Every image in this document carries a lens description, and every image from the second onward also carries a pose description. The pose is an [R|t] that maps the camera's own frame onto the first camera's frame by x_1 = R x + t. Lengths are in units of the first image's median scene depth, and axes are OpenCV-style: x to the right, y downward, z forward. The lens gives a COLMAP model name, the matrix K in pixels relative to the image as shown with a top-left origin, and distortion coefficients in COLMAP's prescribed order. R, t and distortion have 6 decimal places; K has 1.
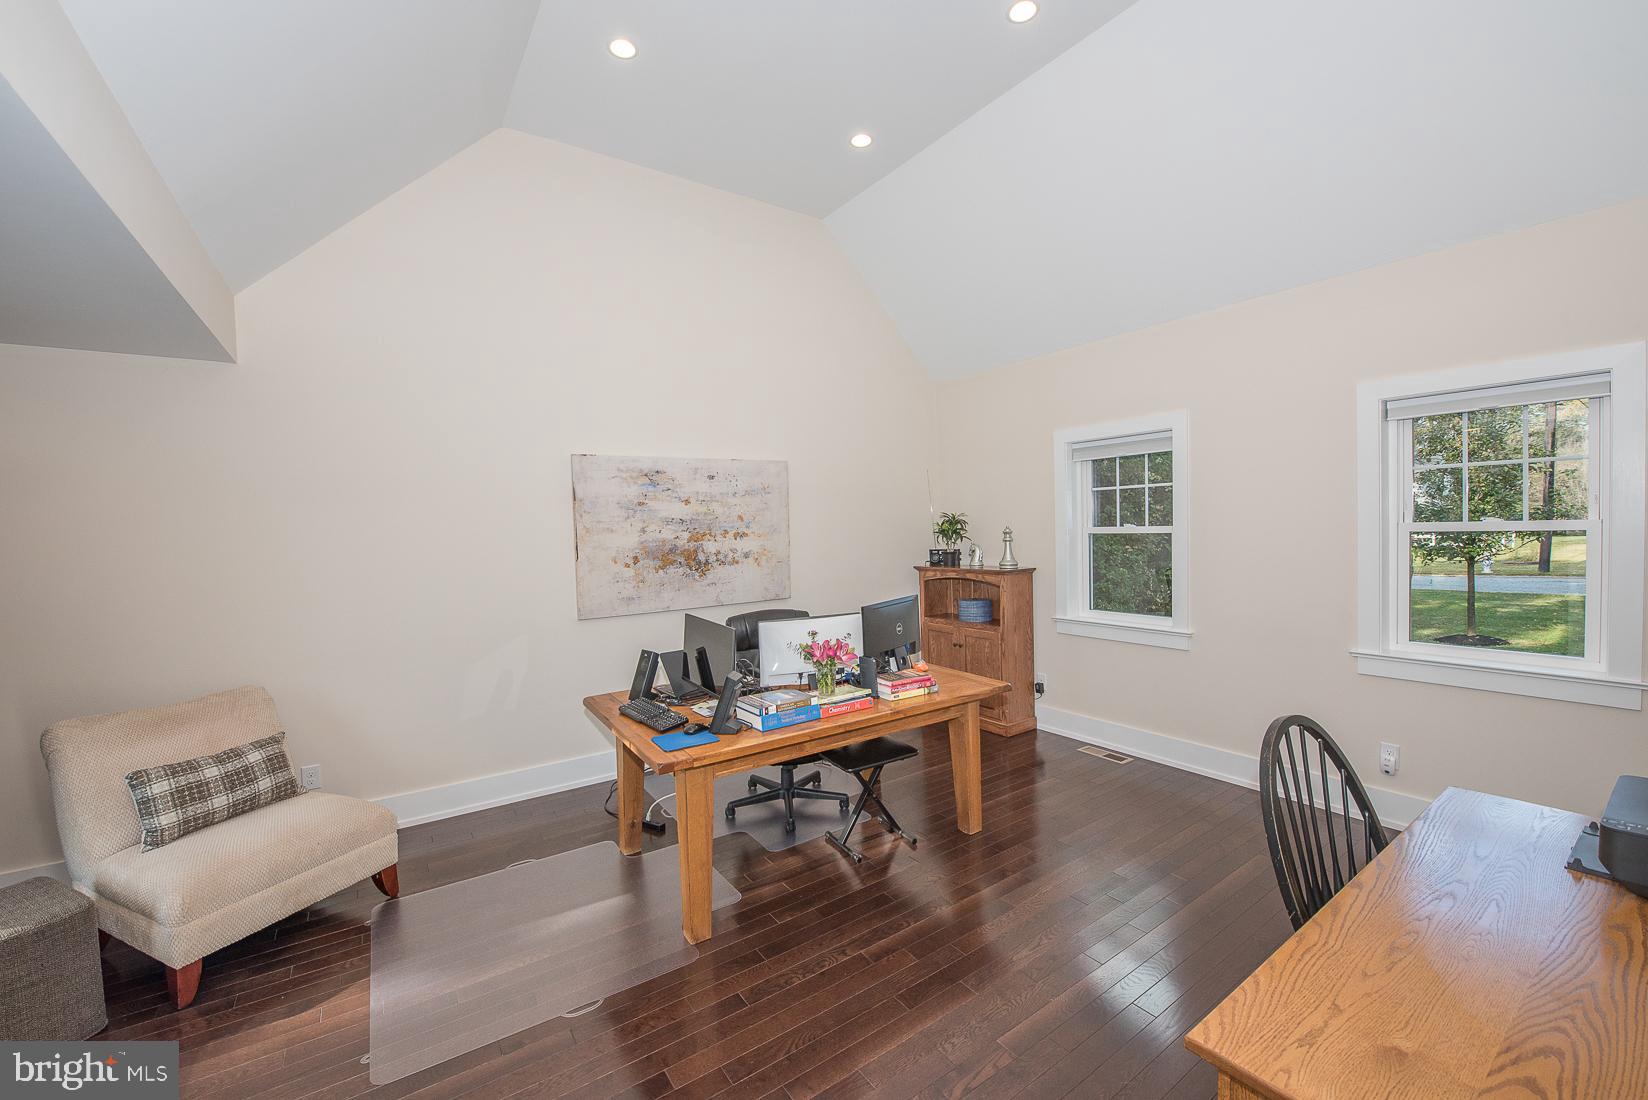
lens RADIAL K [[644.6, 0, 823.1], [0, 644.6, 546.8], [0, 0, 1]] dist [-0.020385, 0.000161]
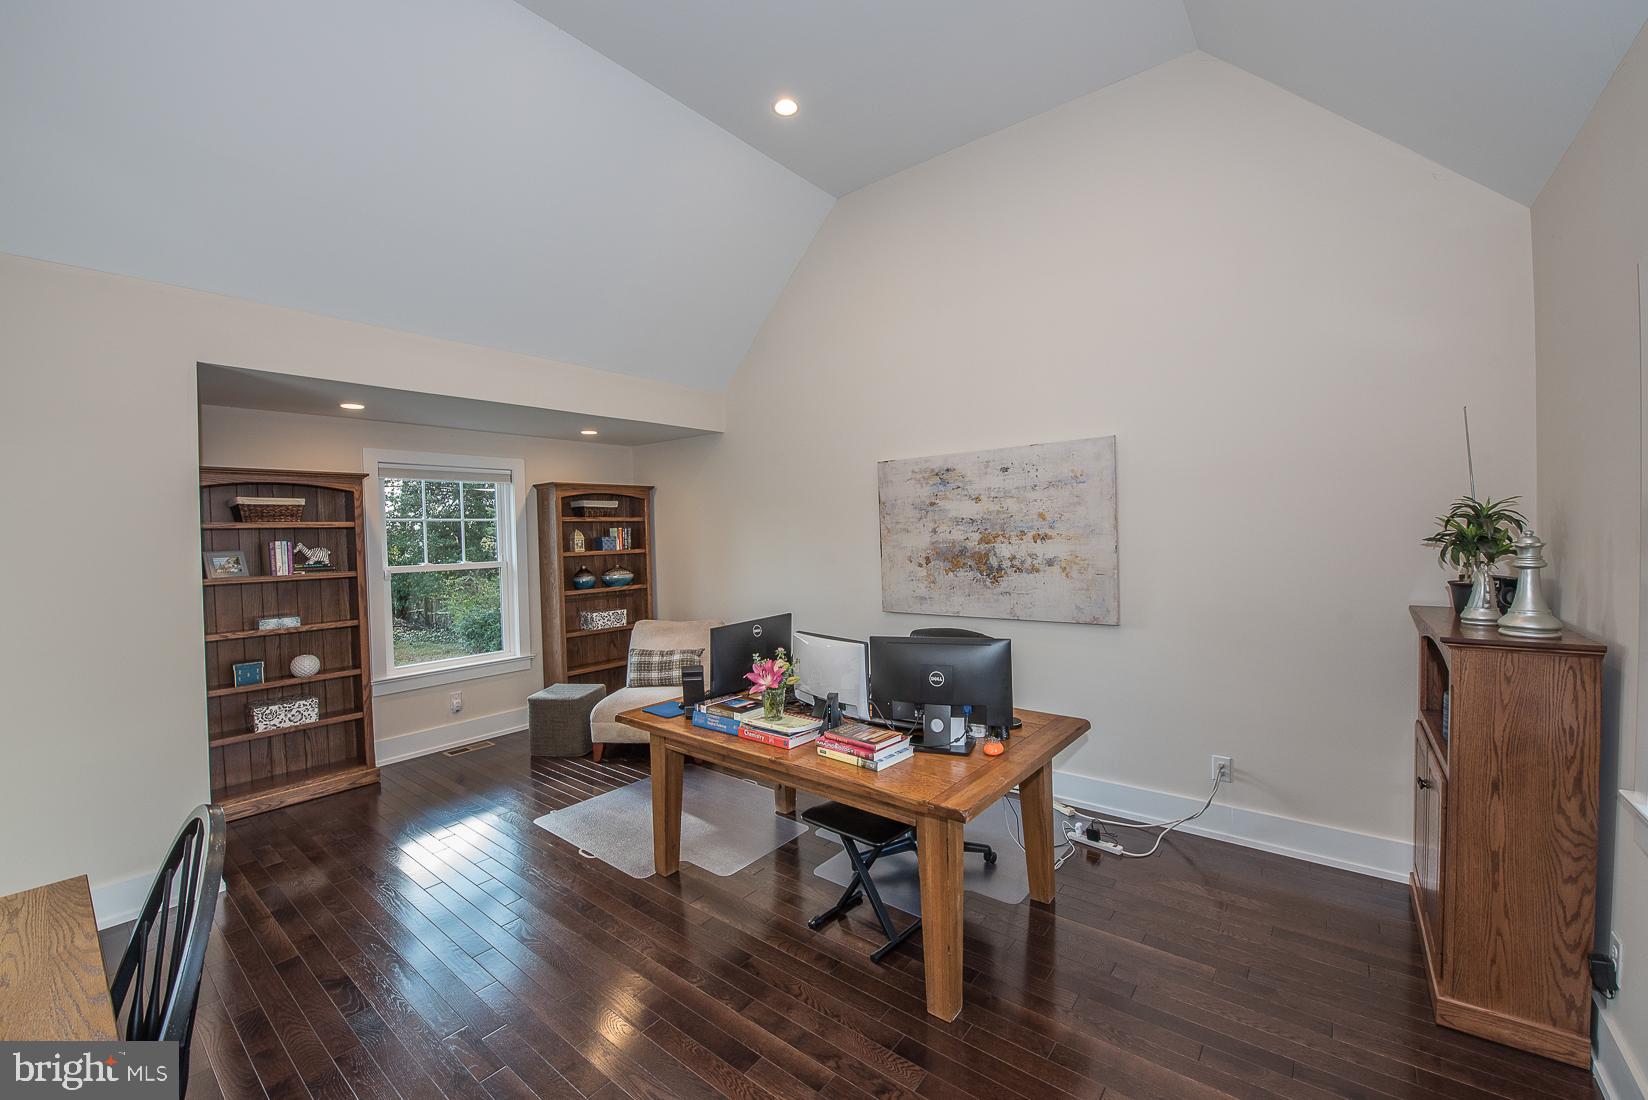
lens RADIAL K [[644.6, 0, 825.2], [0, 644.6, 546.7], [0, 0, 1]] dist [-0.020385, 0.000161]
pose [[0.303223, 0.038861, -0.952127, 0.591322], [-0.015155, 0.999238, 0.035957, -0.033082], [0.952799, 0.003527, 0.303581, 0.523201]]
